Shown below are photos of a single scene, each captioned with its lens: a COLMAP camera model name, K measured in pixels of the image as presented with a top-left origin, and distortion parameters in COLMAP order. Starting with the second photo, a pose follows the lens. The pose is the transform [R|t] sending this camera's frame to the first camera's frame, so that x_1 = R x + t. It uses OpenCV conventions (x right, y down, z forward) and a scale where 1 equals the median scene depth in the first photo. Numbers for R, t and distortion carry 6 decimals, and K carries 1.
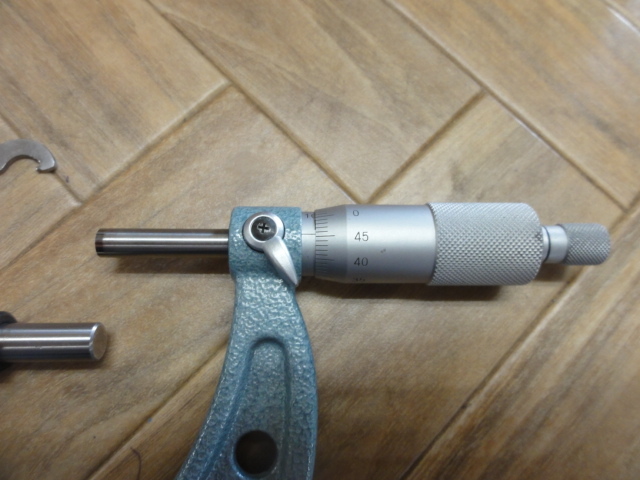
lens RADIAL K [[445.8, 0, 317.1], [0, 445.8, 237.9], [0, 0, 1]] dist [-0.006019, -0.001773]
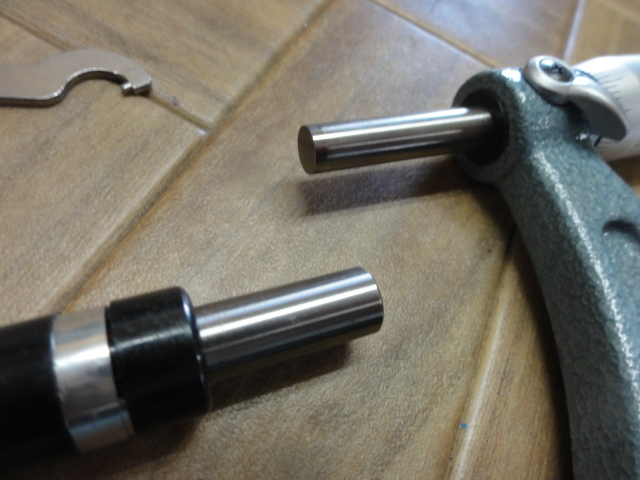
lens RADIAL K [[445.8, 0, 319.6], [0, 445.8, 238.5], [0, 0, 1]] dist [-0.006019, -0.001773]
pose [[0.930427, -0.208225, 0.301575, -0.572047], [0.263261, 0.952234, -0.154742, 0.188351], [-0.254949, 0.223369, 0.940801, 0.390866]]
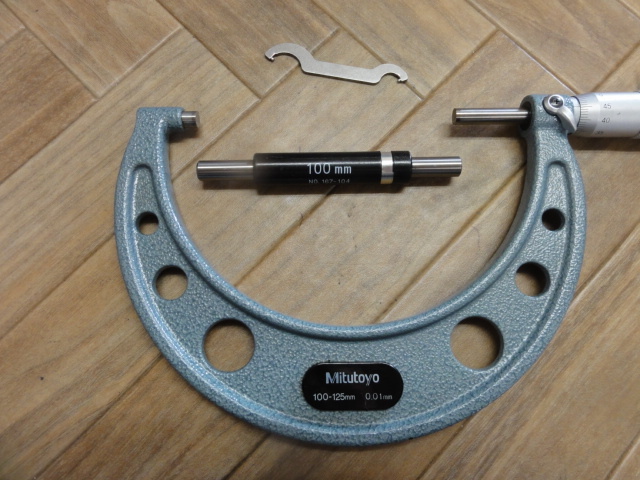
lens RADIAL K [[445.8, 0, 320.8], [0, 445.8, 238.7], [0, 0, 1]] dist [-0.006019, -0.001773]
pose [[0.998935, -0.010954, -0.044812, -0.813192], [0.013175, 0.998683, 0.049581, 0.353915], [0.044210, -0.050119, 0.997764, -0.745197]]
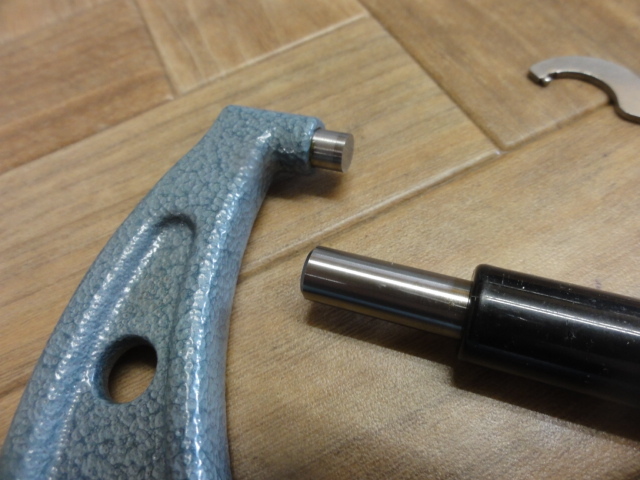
lens RADIAL K [[445.8, 0, 321.0], [0, 445.8, 239.6], [0, 0, 1]] dist [-0.006019, -0.001773]
pose [[0.921571, 0.205759, -0.329197, -1.106933], [-0.287245, 0.931849, -0.221691, 0.277178], [0.261147, 0.298865, 0.917868, 0.247601]]
